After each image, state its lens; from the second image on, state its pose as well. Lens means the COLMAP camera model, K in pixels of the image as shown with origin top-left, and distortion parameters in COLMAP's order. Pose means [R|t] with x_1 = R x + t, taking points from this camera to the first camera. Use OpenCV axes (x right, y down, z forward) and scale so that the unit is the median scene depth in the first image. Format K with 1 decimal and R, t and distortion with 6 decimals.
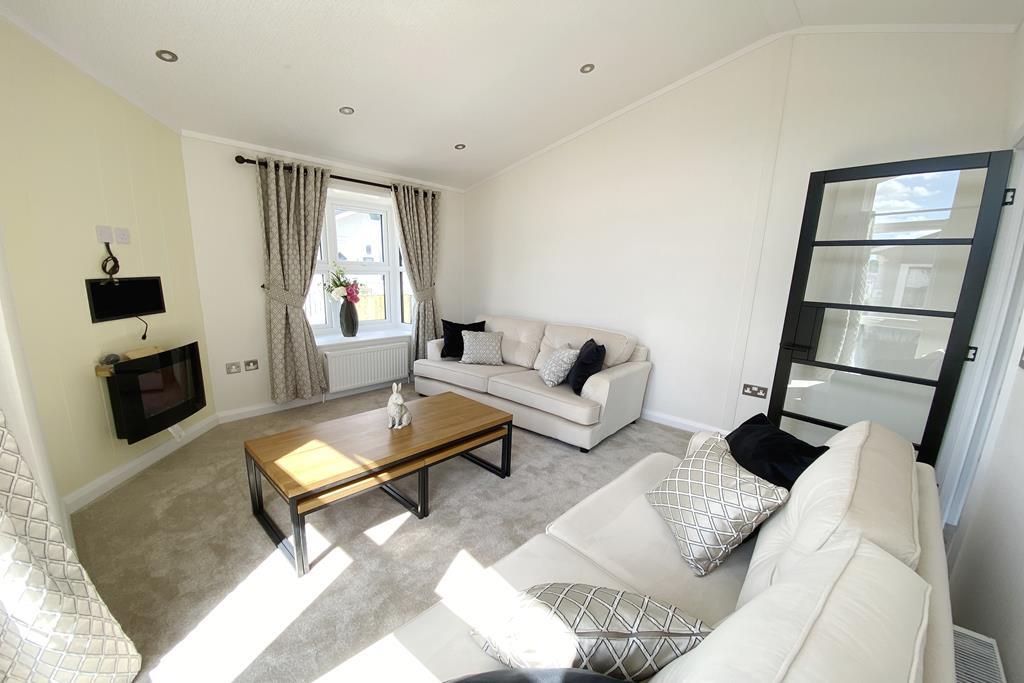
lens RADIAL K [[397.9, 0, 513.3], [0, 397.9, 337.2], [0, 0, 1]] dist [-0.012505, -0.000346]
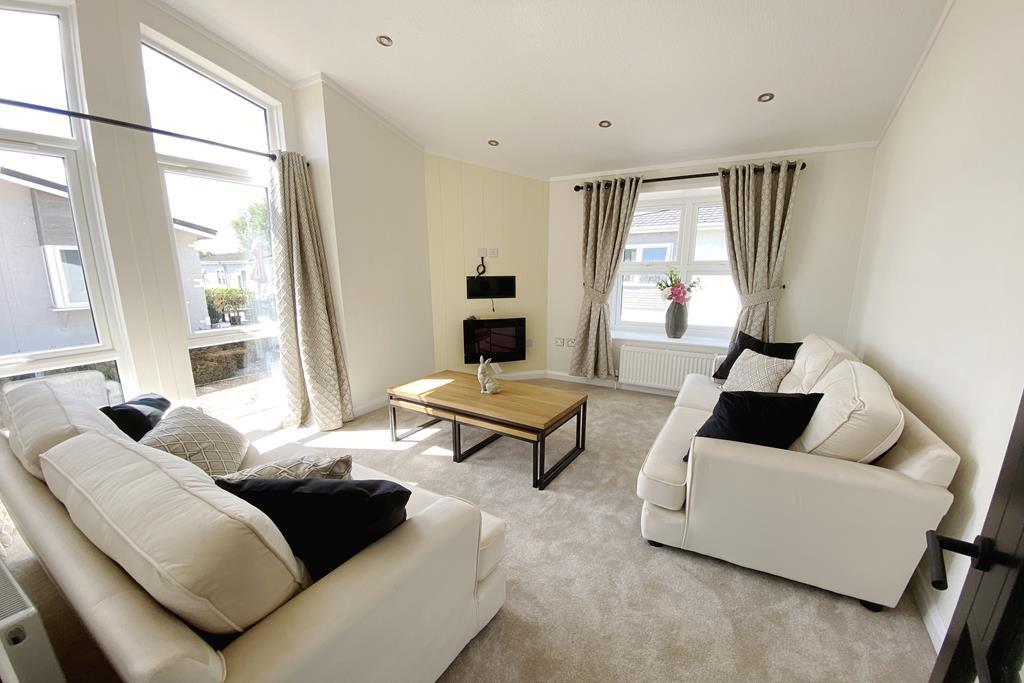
lens RADIAL K [[397.9, 0, 514.6], [0, 397.9, 343.0], [0, 0, 1]] dist [-0.012505, -0.000346]
pose [[0.226868, 0.150119, -0.962287, 0.623951], [-0.155900, 0.980906, 0.116268, -0.059262], [0.961367, 0.123643, 0.245940, 0.523978]]
